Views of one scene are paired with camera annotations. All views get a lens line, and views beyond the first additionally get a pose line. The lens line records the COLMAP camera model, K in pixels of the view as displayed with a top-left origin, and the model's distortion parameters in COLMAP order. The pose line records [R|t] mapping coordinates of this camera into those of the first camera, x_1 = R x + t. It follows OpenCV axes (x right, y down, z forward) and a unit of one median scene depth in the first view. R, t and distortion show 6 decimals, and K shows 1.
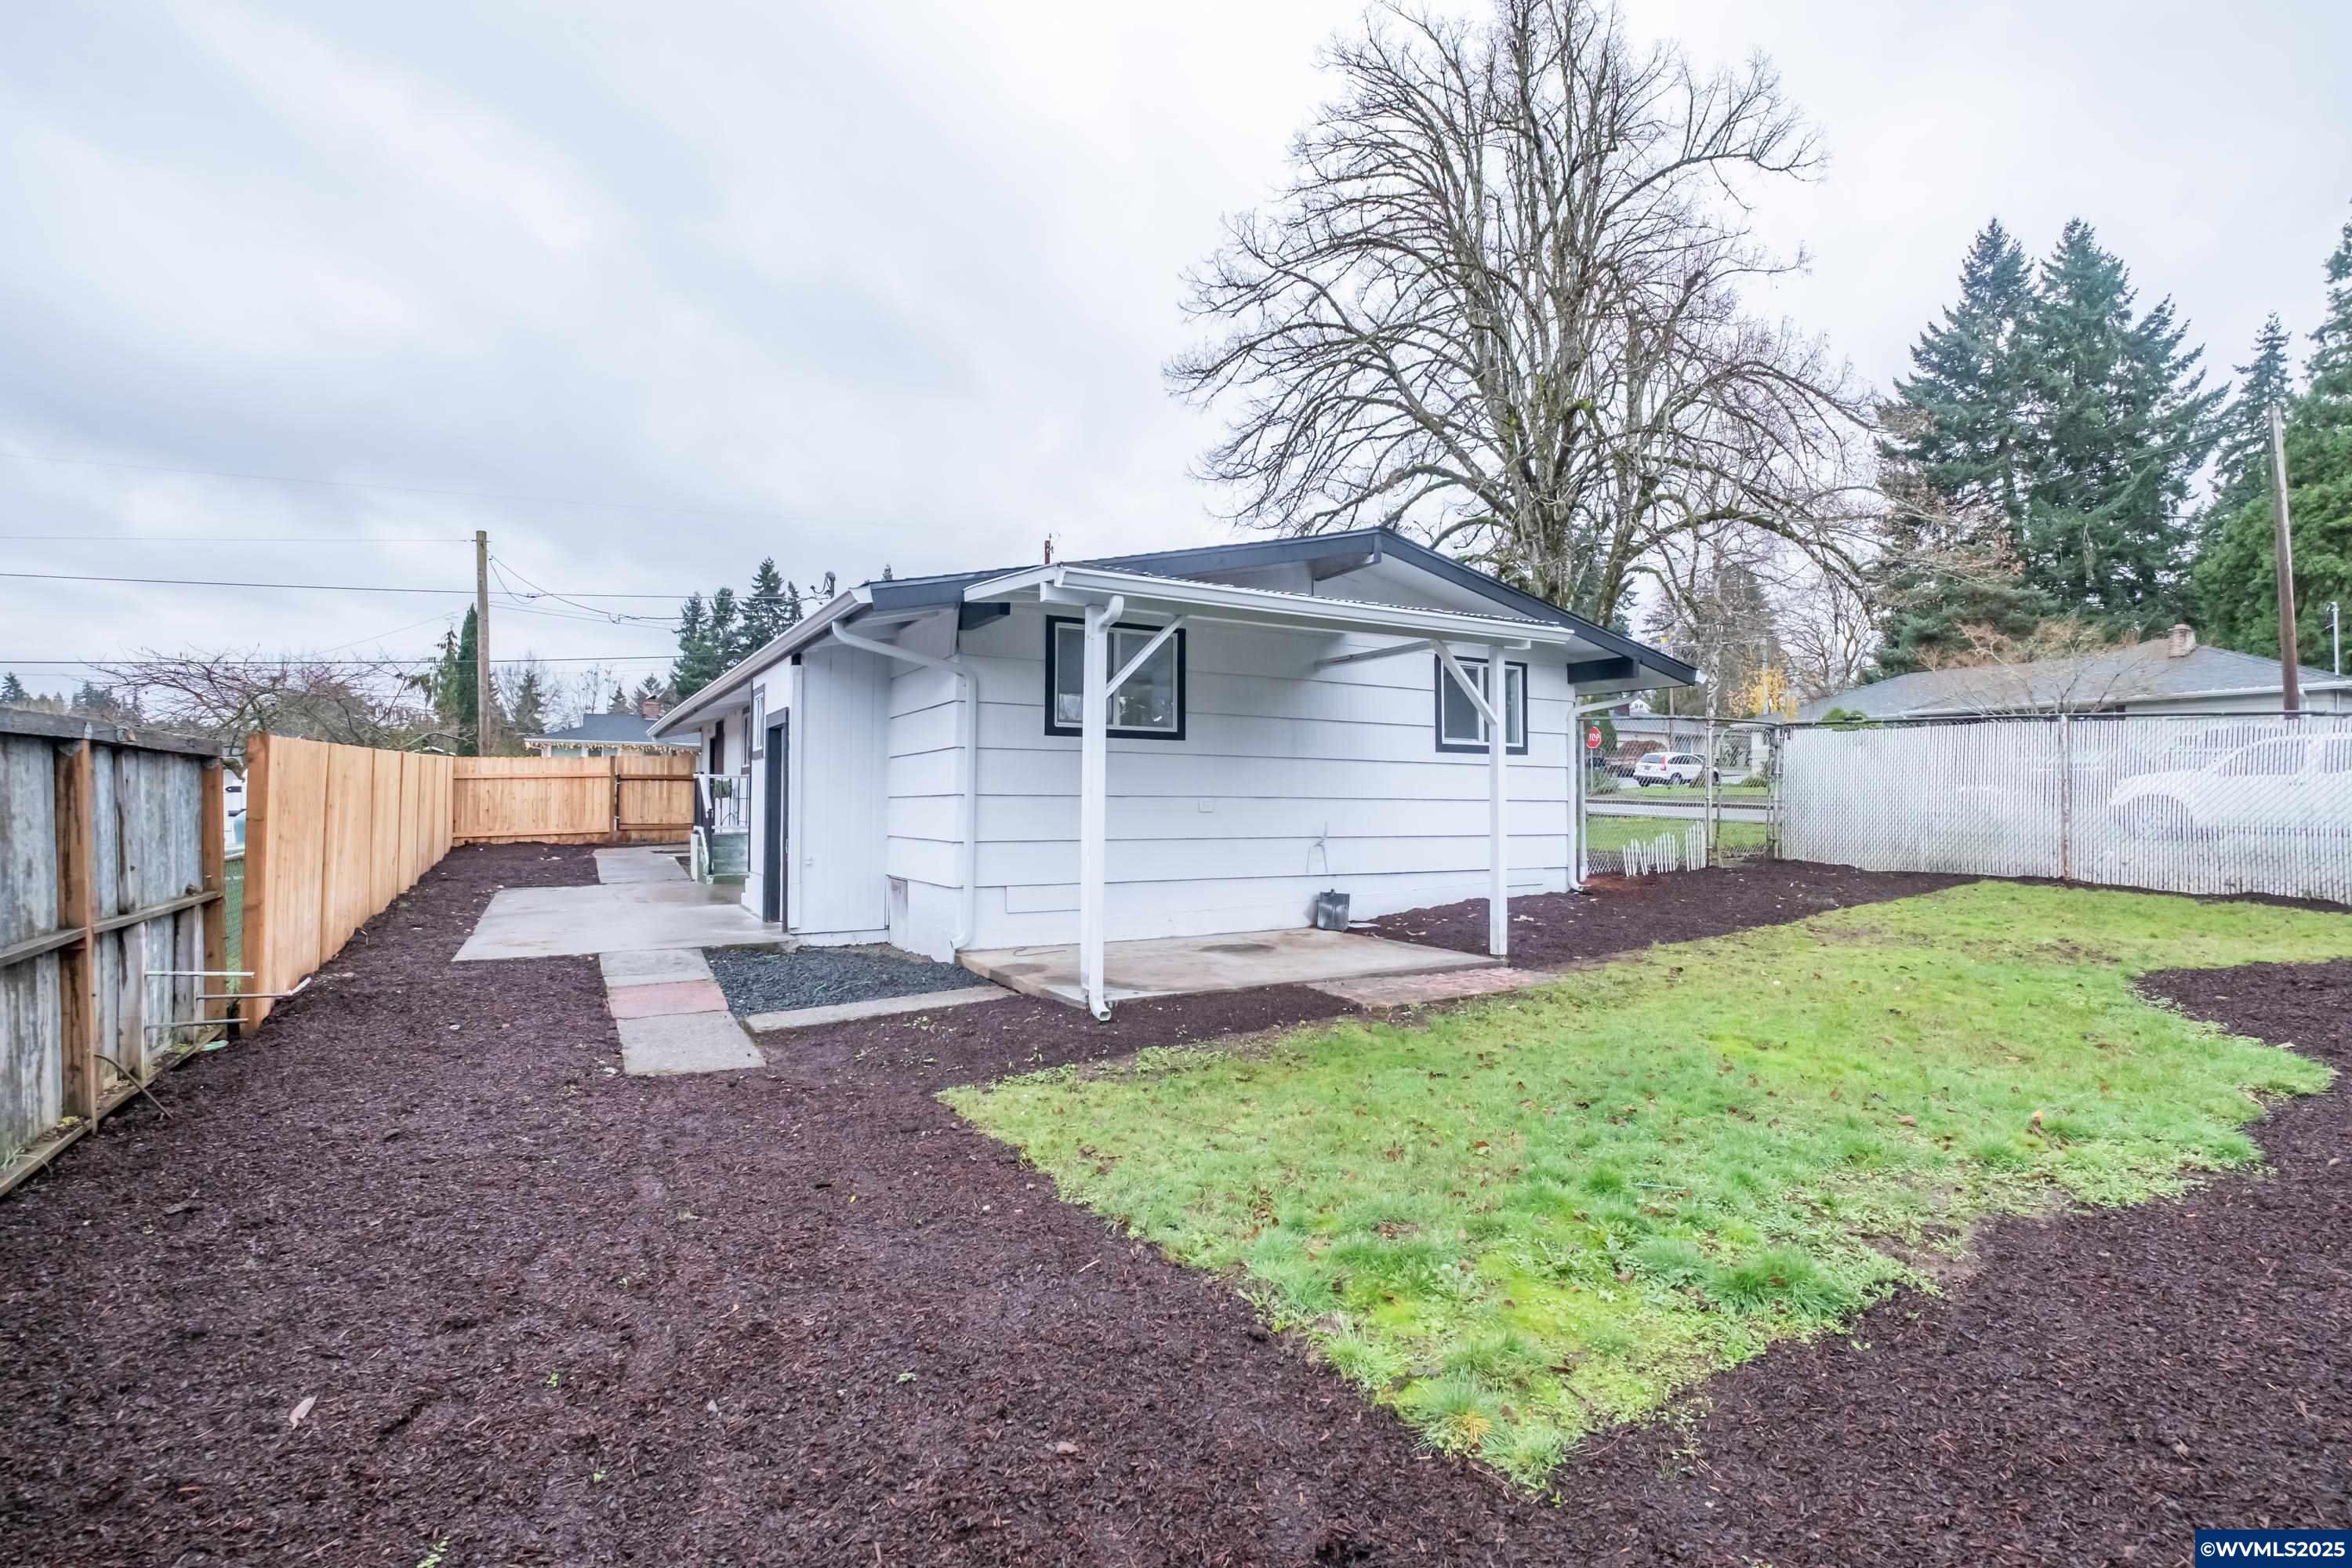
lens RADIAL K [[1092.7, 0, 1178.7], [0, 1092.7, 777.4], [0, 0, 1]] dist [0.001321, -0.000077]
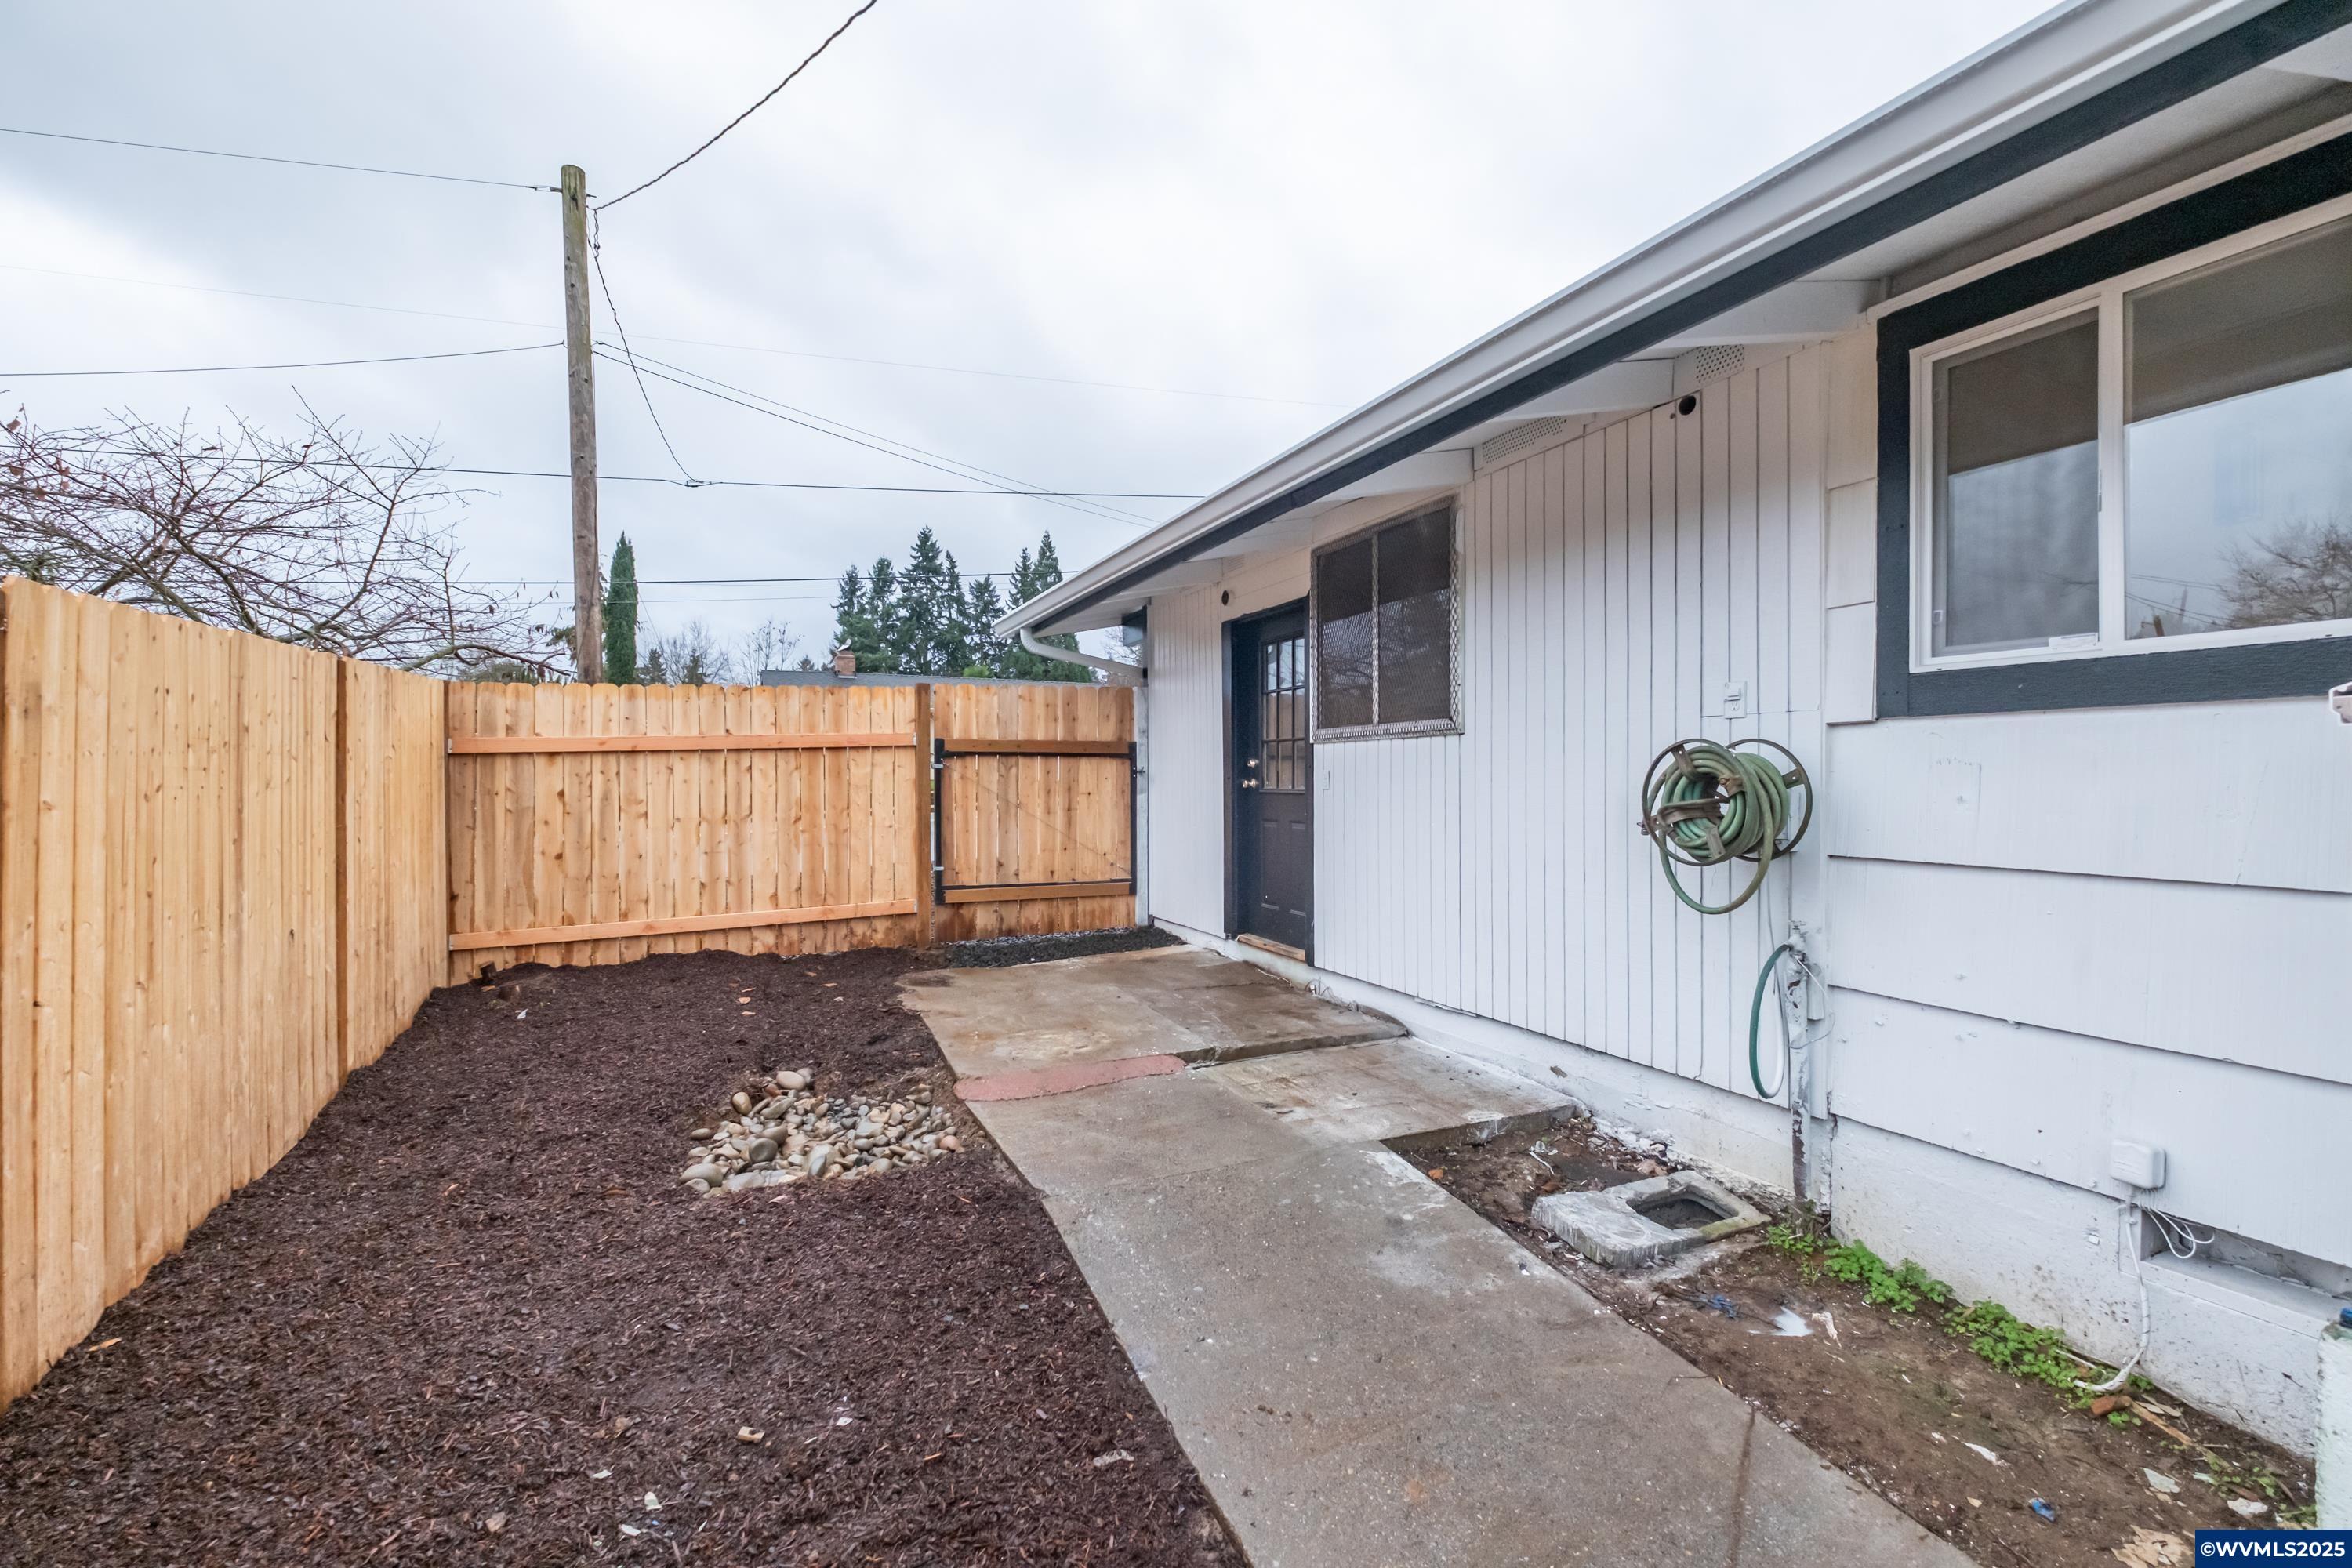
lens RADIAL K [[1013.4, 0, 1170.4], [0, 1013.4, 776.8], [0, 0, 1]] dist [-0.013918, -0.000190]
pose [[0.995273, -0.003159, -0.097065, -0.392652], [0.005435, 0.999716, 0.023187, 0.001820], [0.096964, -0.023605, 0.995008, 0.664941]]
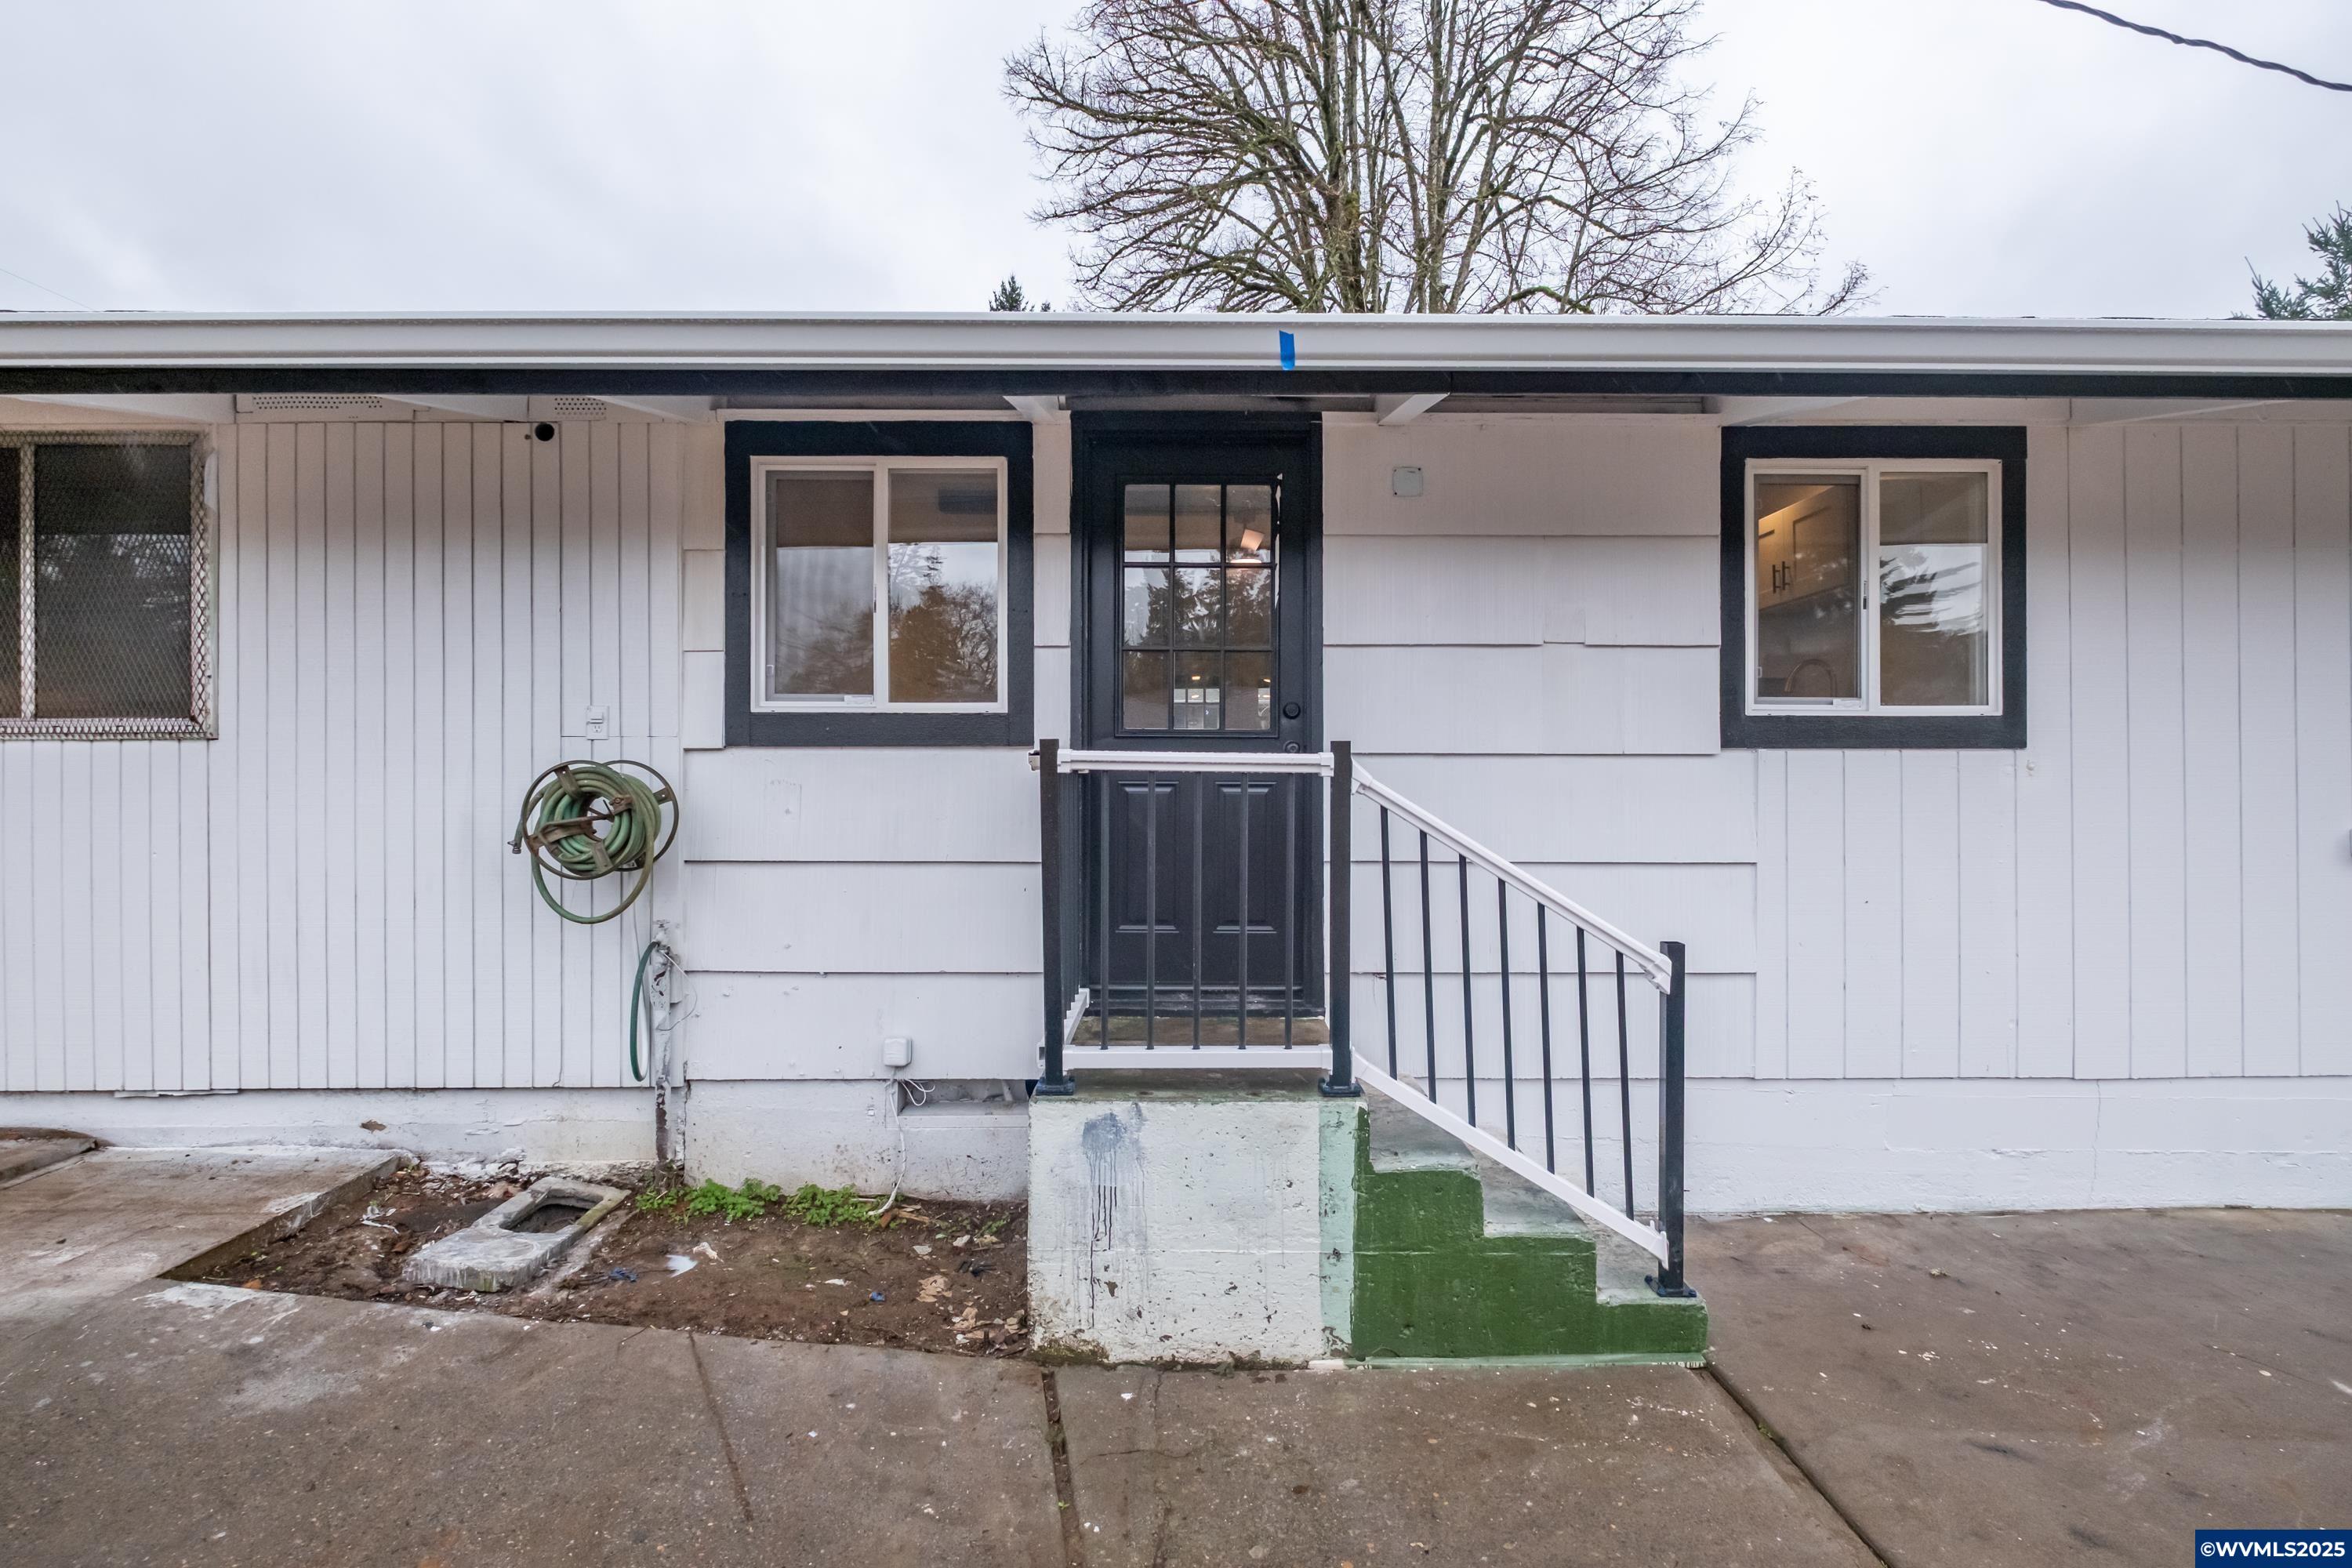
lens RADIAL K [[995.3, 0, 1176.0], [0, 995.3, 784.0], [0, 0, 1]] dist [-0.001734, -0.000247]
pose [[0.513436, -0.005720, 0.858109, -0.415741], [-0.016817, 0.999719, 0.016726, -0.000364], [-0.857963, -0.023018, 0.513195, 0.660254]]
